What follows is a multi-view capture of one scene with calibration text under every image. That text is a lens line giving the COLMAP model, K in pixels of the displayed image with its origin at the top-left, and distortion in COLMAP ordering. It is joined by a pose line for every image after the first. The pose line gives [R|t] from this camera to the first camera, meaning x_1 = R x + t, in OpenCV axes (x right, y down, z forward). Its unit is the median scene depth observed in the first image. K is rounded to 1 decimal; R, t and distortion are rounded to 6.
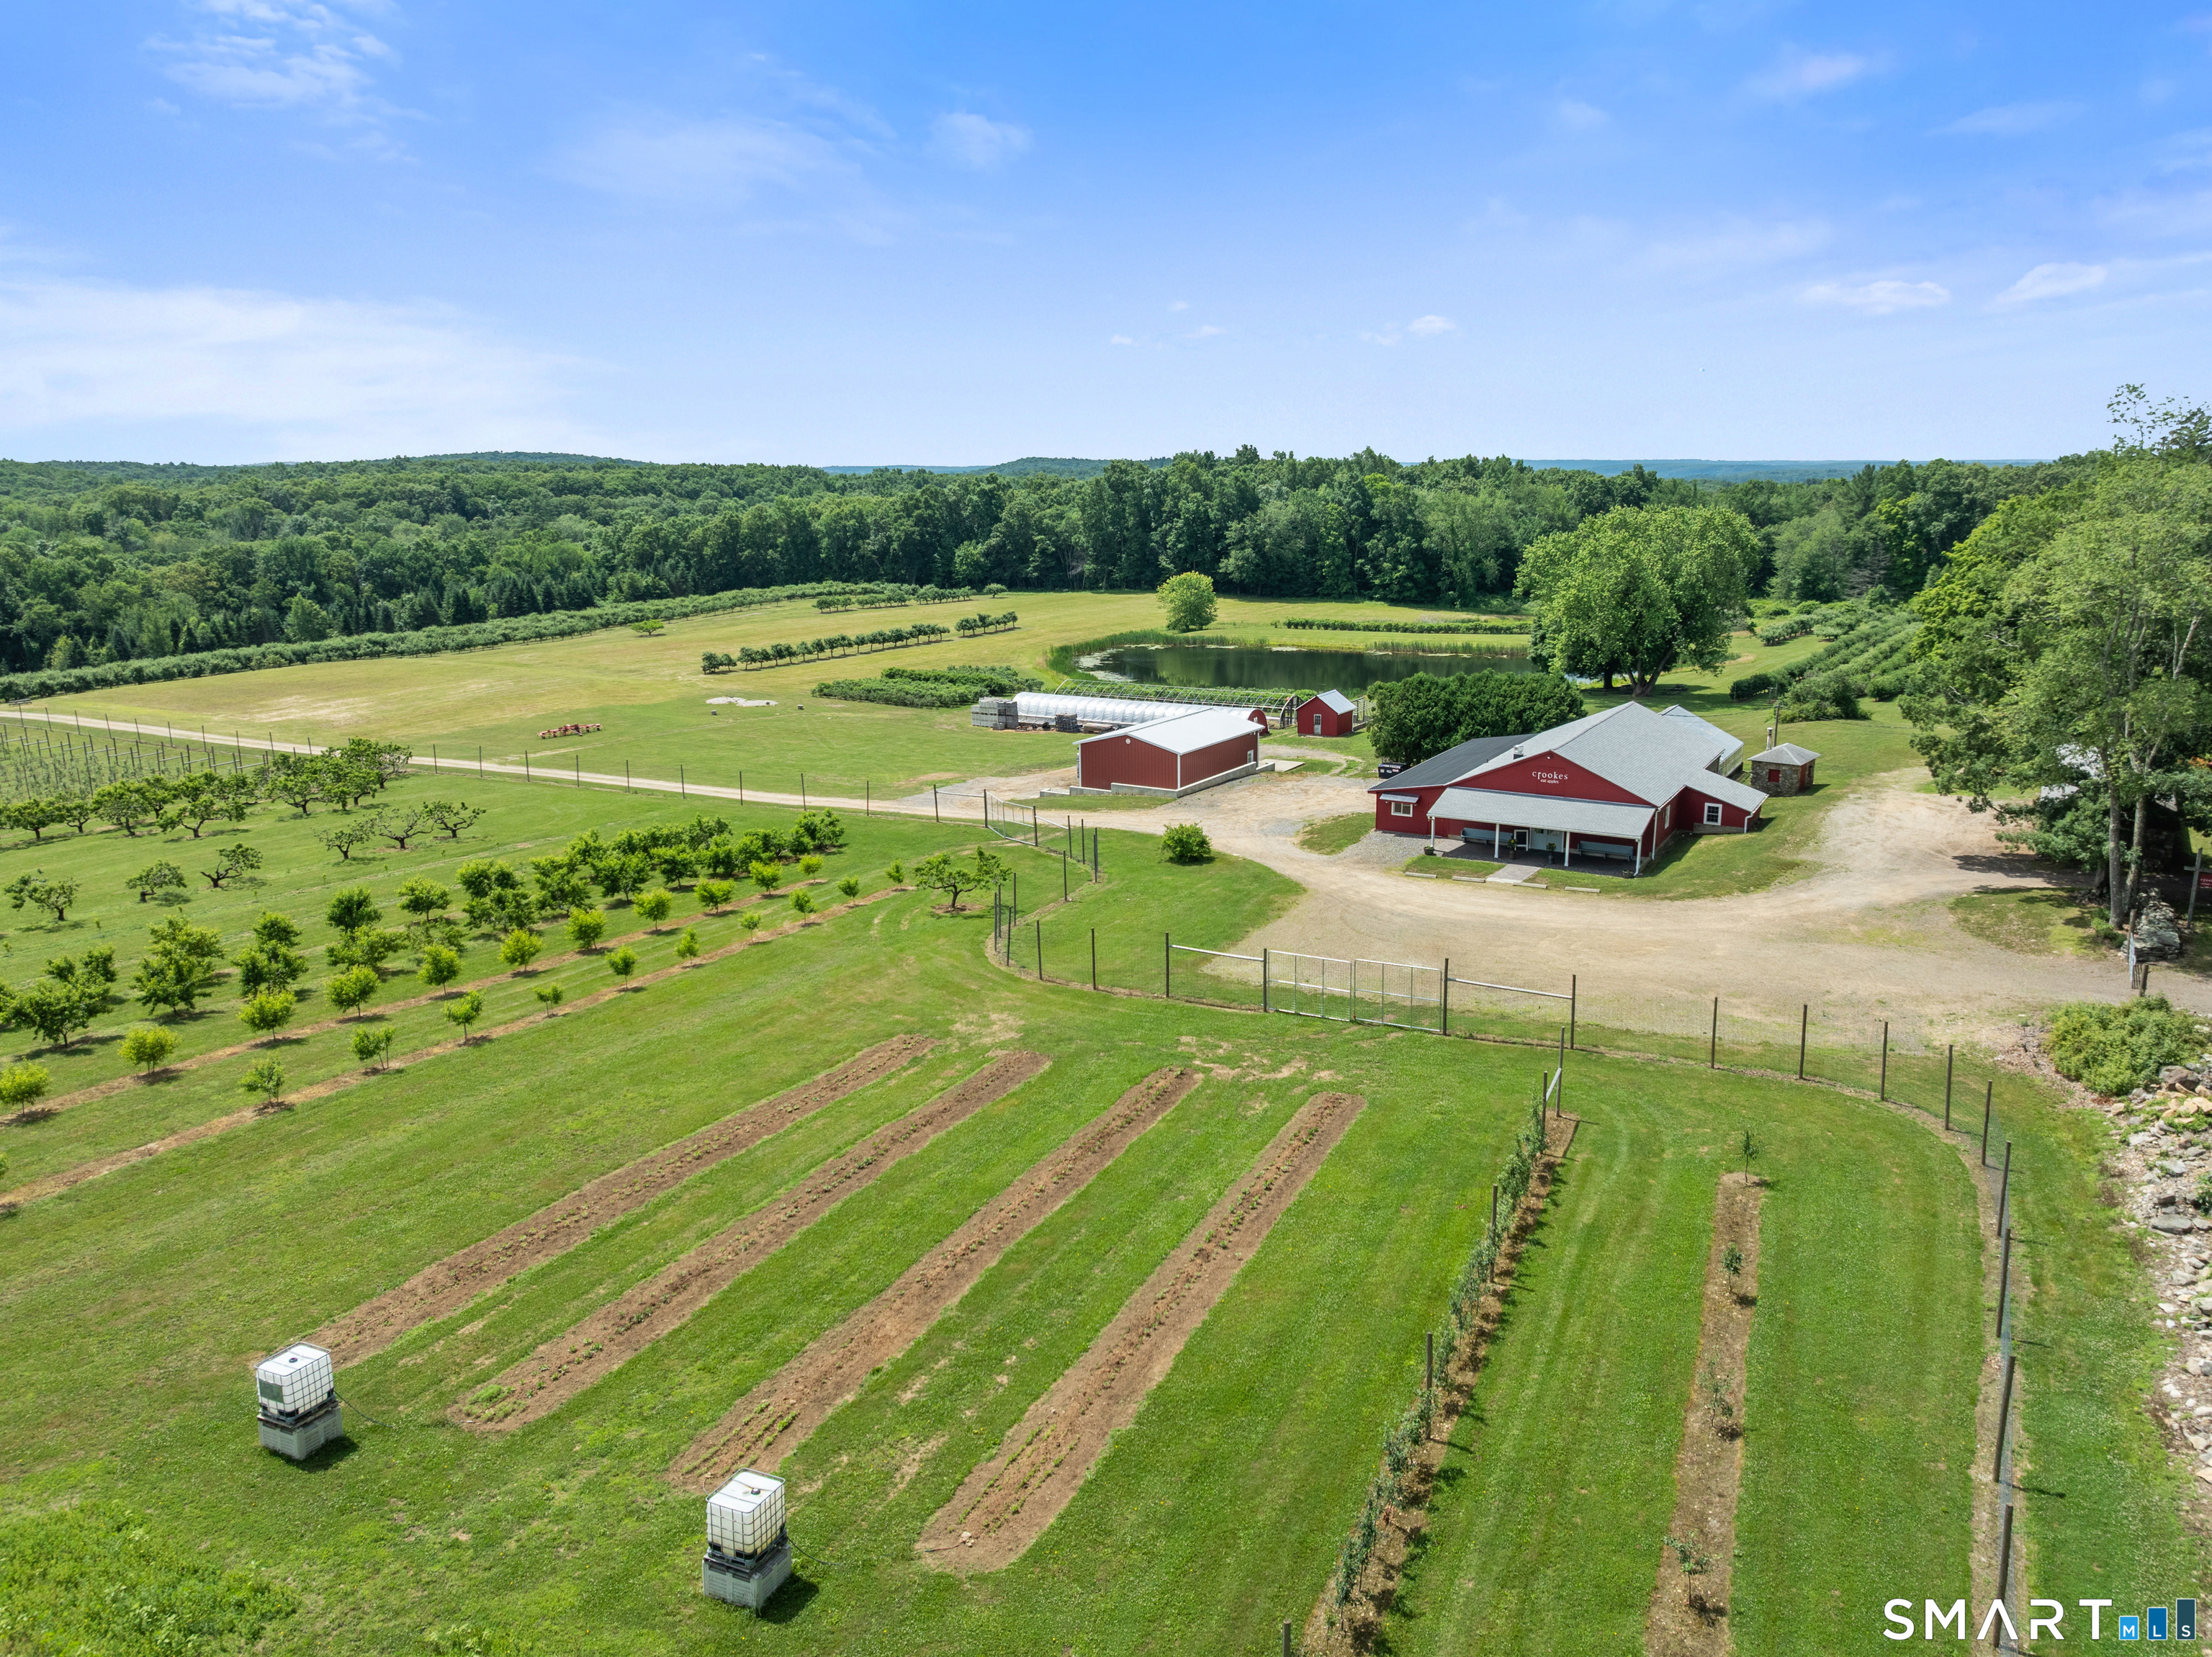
lens RADIAL K [[1644.3, 0, 1106.0], [0, 1644.3, 828.5], [0, 0, 1]] dist [-0.026081, -0.028895]
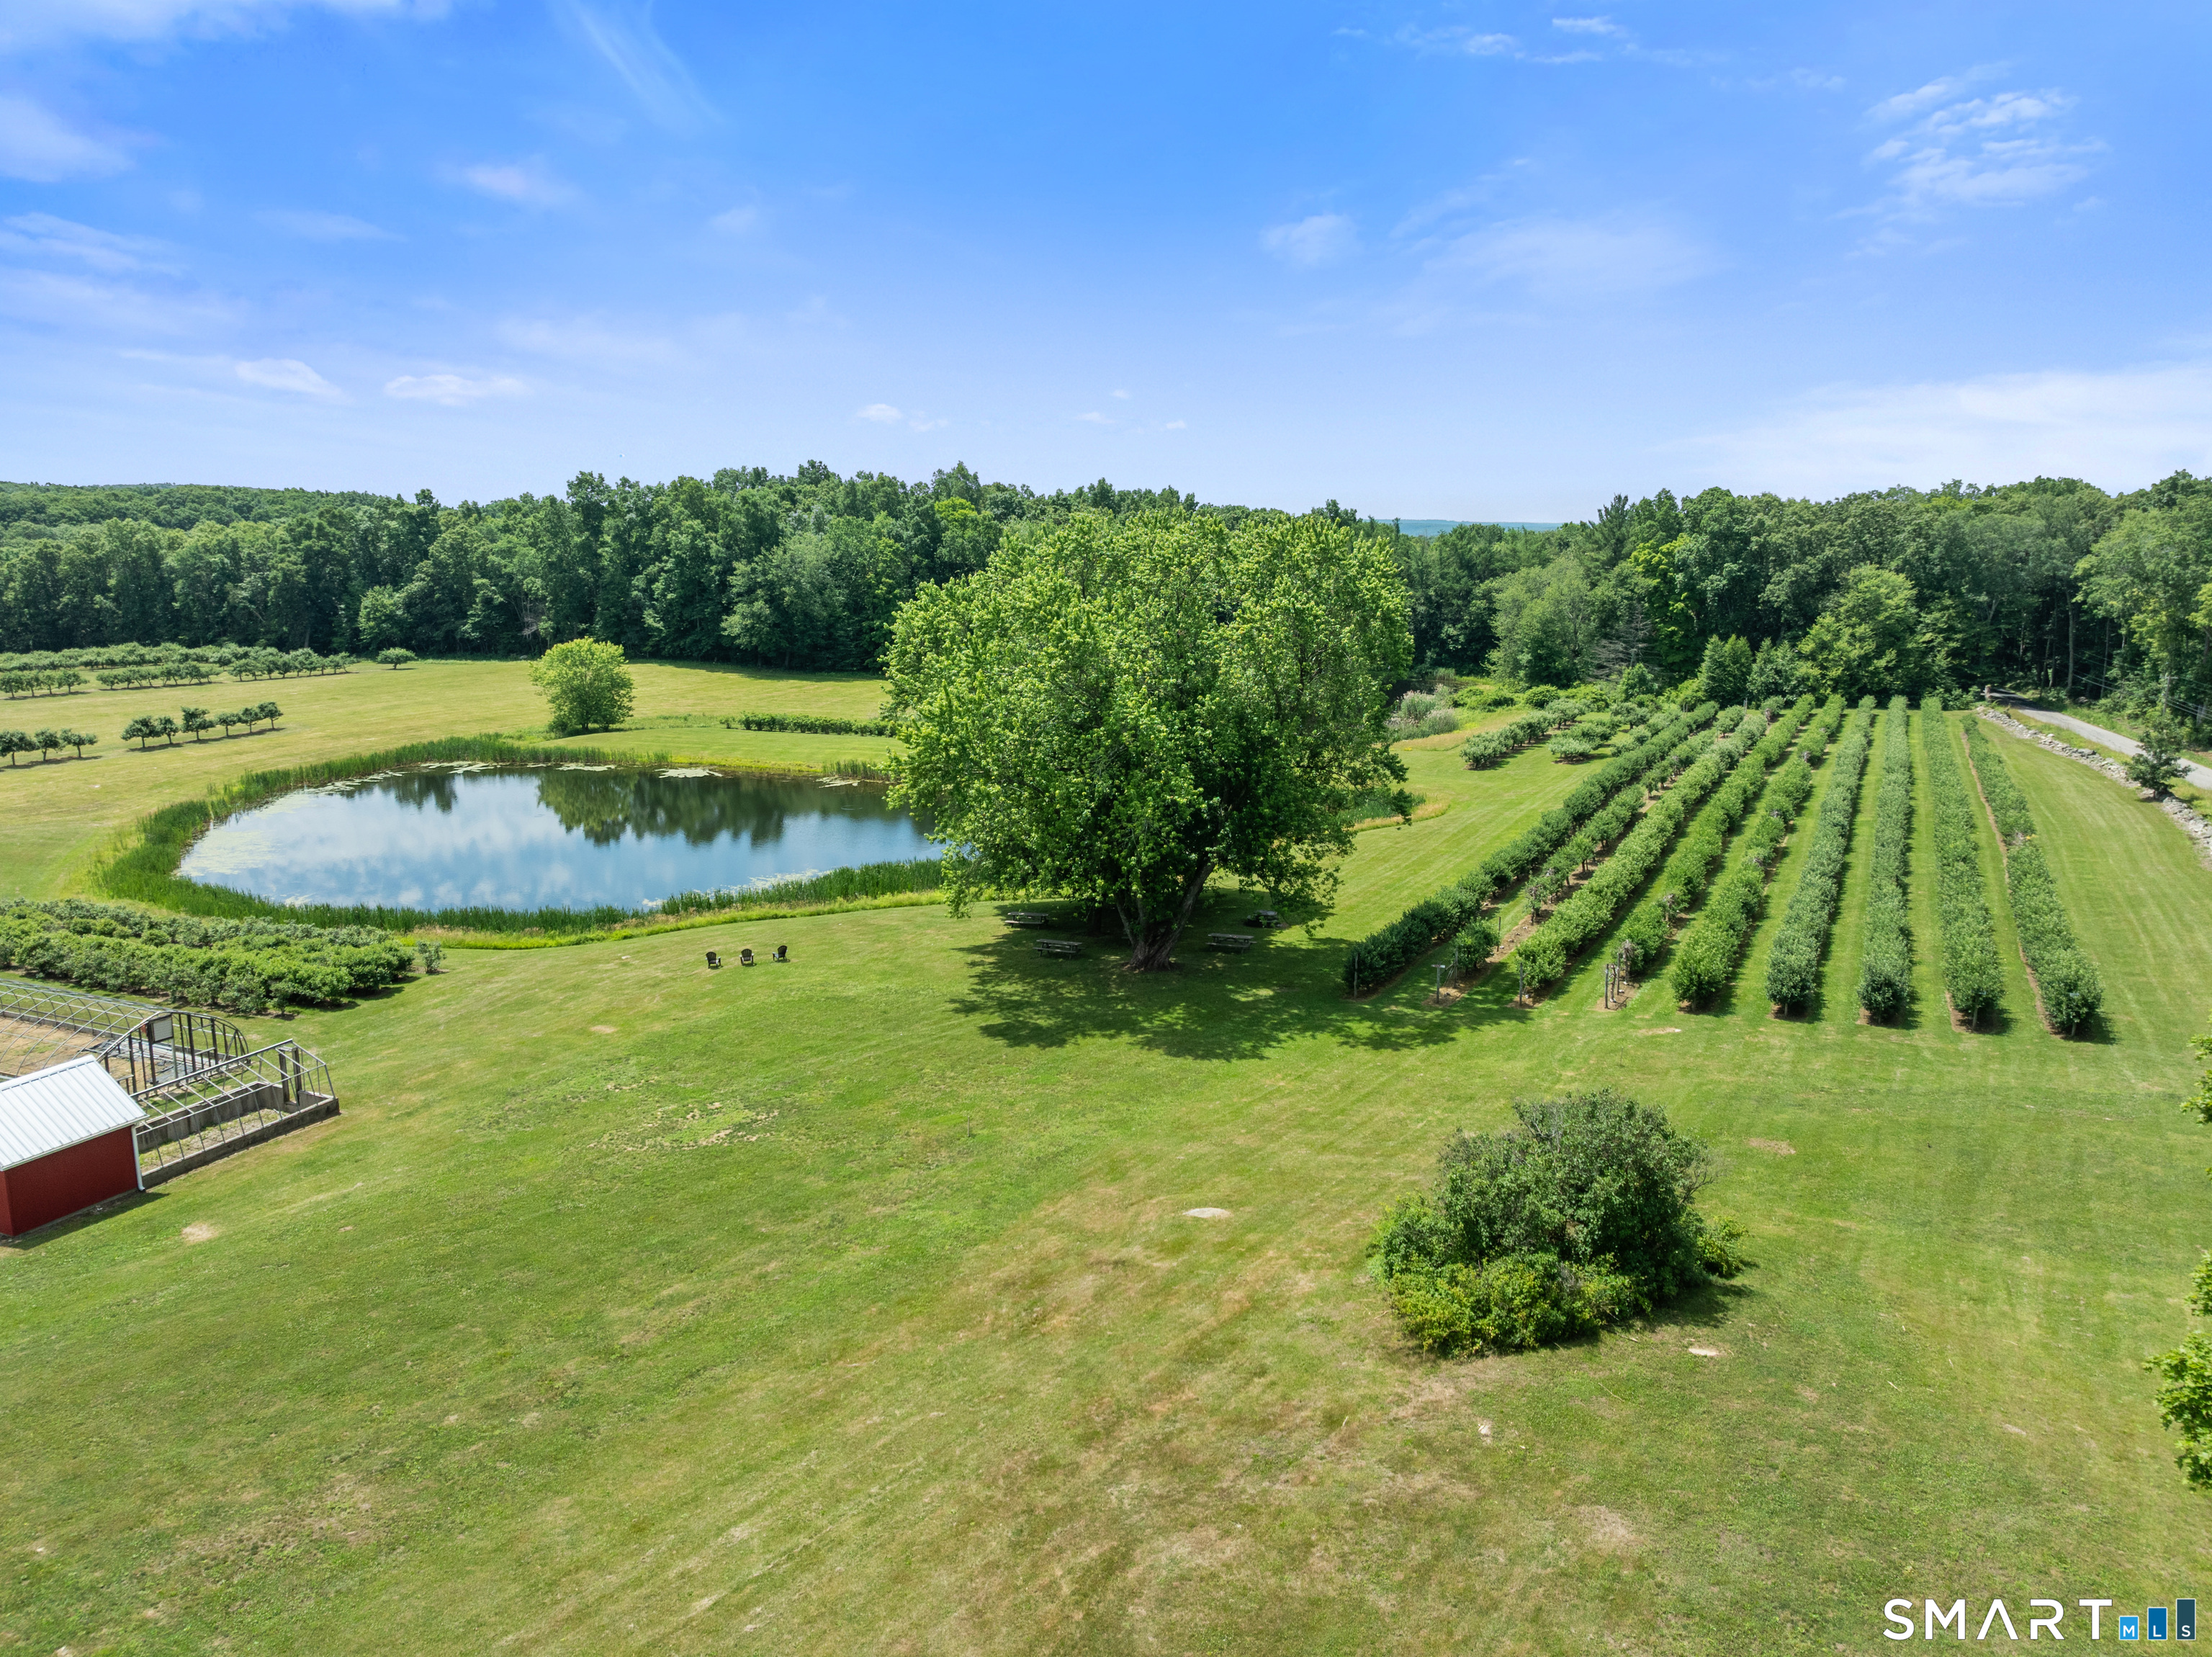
lens RADIAL K [[1644.3, 0, 1106.0], [0, 1644.3, 828.5], [0, 0, 1]] dist [-0.026081, -0.028895]
pose [[0.989994, -0.004706, 0.141033, 0.139607], [0.008946, 0.999526, -0.029443, -0.056483], [-0.140828, 0.030410, 0.989567, 0.317558]]
